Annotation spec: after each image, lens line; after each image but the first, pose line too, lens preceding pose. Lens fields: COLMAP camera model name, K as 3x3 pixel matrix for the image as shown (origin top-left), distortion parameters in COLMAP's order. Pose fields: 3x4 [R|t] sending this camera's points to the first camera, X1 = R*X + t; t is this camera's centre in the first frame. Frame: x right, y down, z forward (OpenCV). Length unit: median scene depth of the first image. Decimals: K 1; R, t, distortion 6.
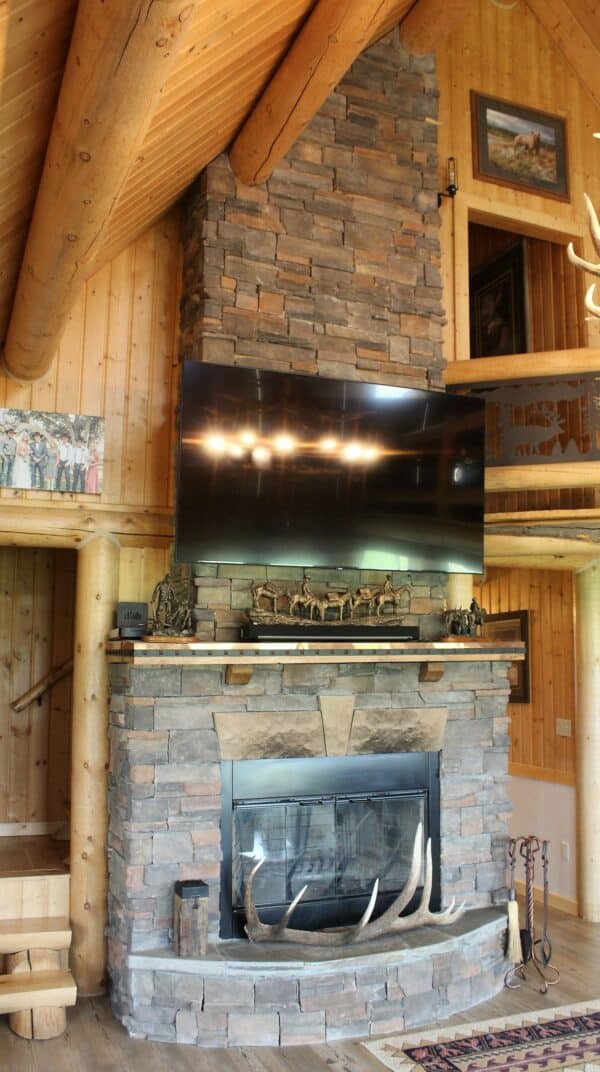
lens RADIAL K [[926.2, 0, 303.5], [0, 926.2, 551.4], [0, 0, 1]] dist [-0.168195, 0.139491]
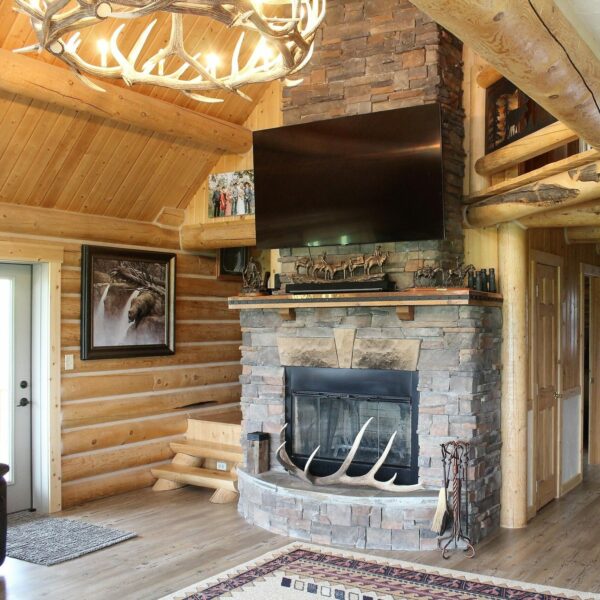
lens RADIAL K [[761.5, 0, 392.5], [0, 761.5, 298.4], [0, 0, 1]] dist [-0.146769, 0.087375]
pose [[0.619179, -0.020967, -0.784970, 1.000705], [0.092791, 0.994593, 0.046627, 0.051704], [0.779749, -0.101708, 0.617776, 0.271199]]
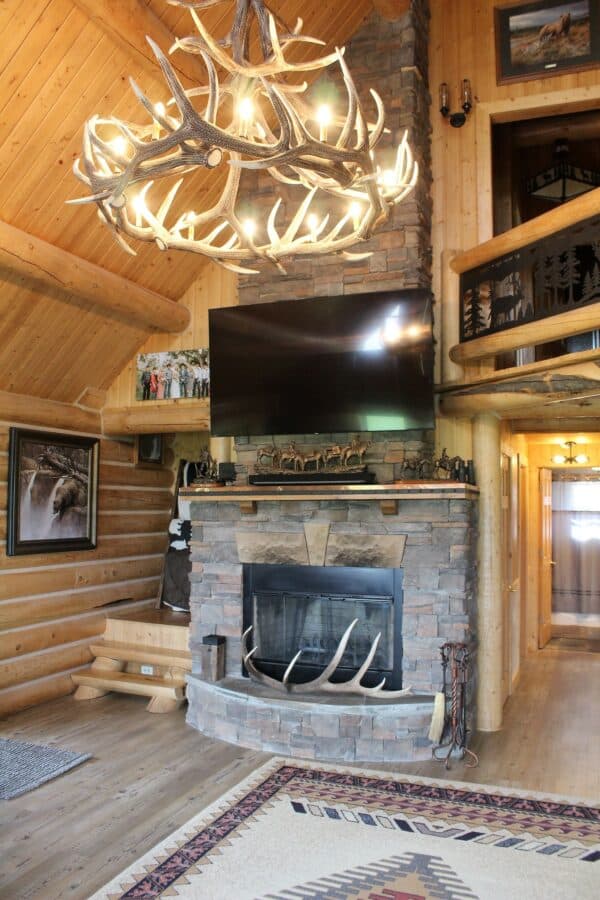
lens RADIAL K [[758.6, 0, 287.2], [0, 758.6, 447.7], [0, 0, 1]] dist [-0.163586, 0.123530]
pose [[0.704848, -0.049241, -0.707647, 0.778901], [0.079651, 0.996773, 0.009977, 0.023697], [0.704873, -0.063397, 0.706495, 0.141983]]
